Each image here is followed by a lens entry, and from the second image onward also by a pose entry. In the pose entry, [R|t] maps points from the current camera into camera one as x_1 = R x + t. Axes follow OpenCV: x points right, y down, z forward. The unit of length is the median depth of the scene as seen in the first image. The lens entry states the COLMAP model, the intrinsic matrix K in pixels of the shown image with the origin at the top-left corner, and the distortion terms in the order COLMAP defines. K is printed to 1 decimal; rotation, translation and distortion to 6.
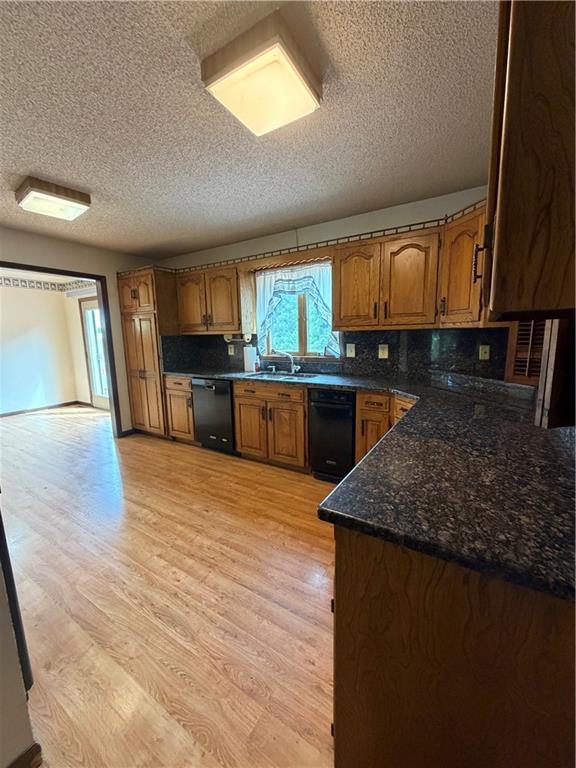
lens RADIAL K [[305.9, 0, 290.7], [0, 305.9, 382.1], [0, 0, 1]] dist [-0.001242, 0.000633]
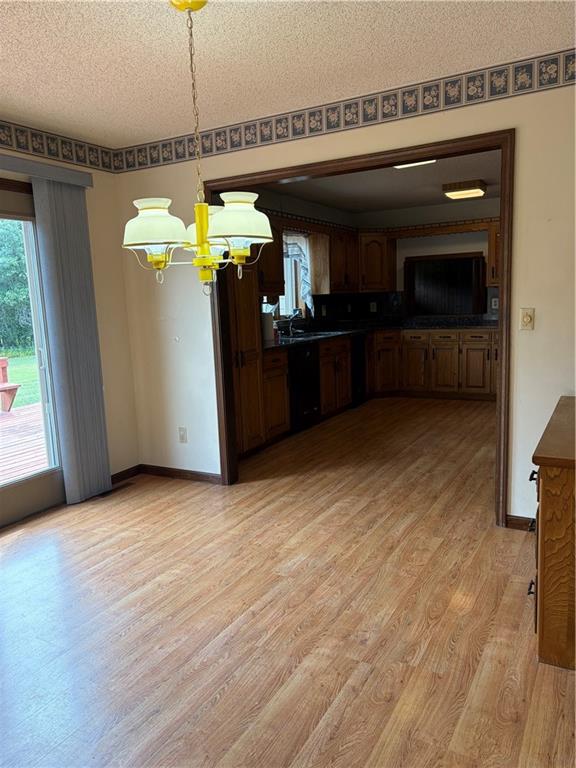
lens RADIAL K [[580.7, 0, 288.8], [0, 580.7, 384.4], [0, 0, 1]] dist [0.041144, -0.043827]
pose [[-0.043082, -0.124165, 0.991326, -2.047952], [0.188752, 0.973366, 0.130119, -0.128482], [-0.981079, 0.192720, -0.018498, 1.170614]]
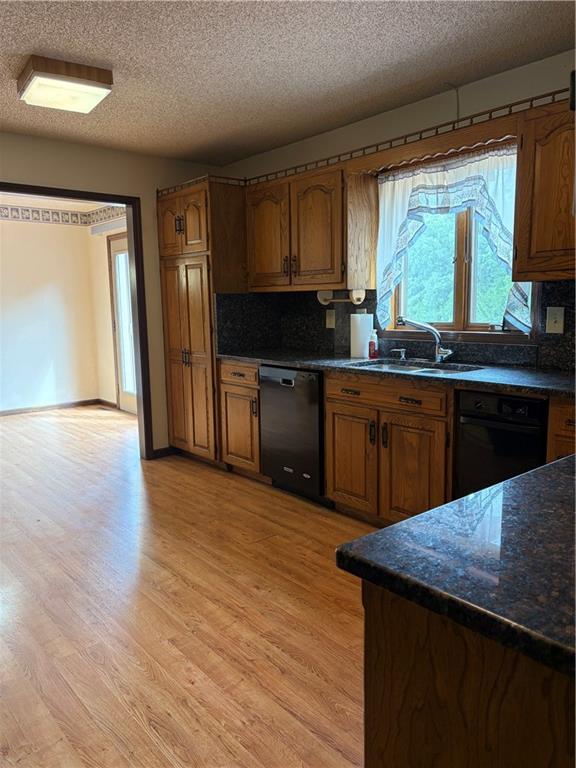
lens RADIAL K [[580.7, 0, 290.5], [0, 580.7, 384.2], [0, 0, 1]] dist [0.041144, -0.043827]
pose [[0.950669, 0.045502, -0.306851, 0.084156], [-0.046974, 0.998893, 0.002588, 0.018981], [0.306629, 0.011953, 0.951754, -0.038589]]
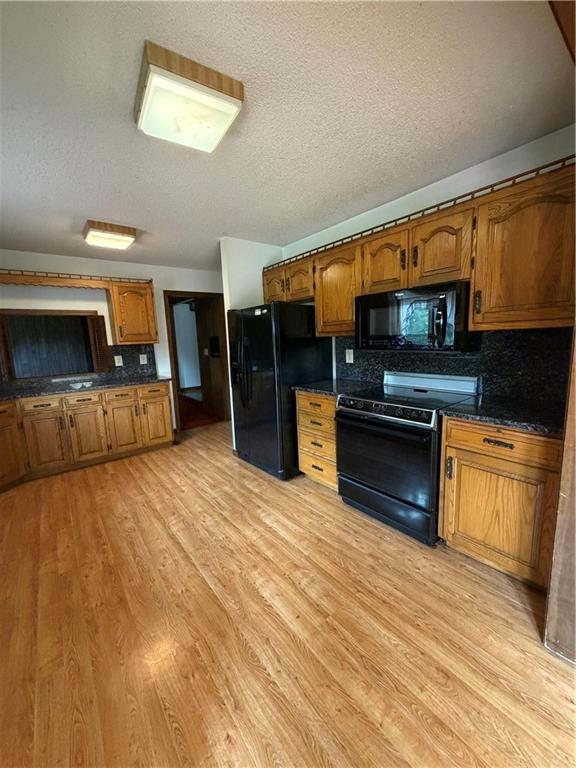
lens RADIAL K [[305.9, 0, 288.3], [0, 305.9, 384.2], [0, 0, 1]] dist [-0.001242, 0.000633]
pose [[-0.937068, 0.002458, 0.349138, -0.858716], [0.107022, 0.953861, 0.280527, -0.176410], [-0.332340, 0.300238, -0.894096, 1.203553]]
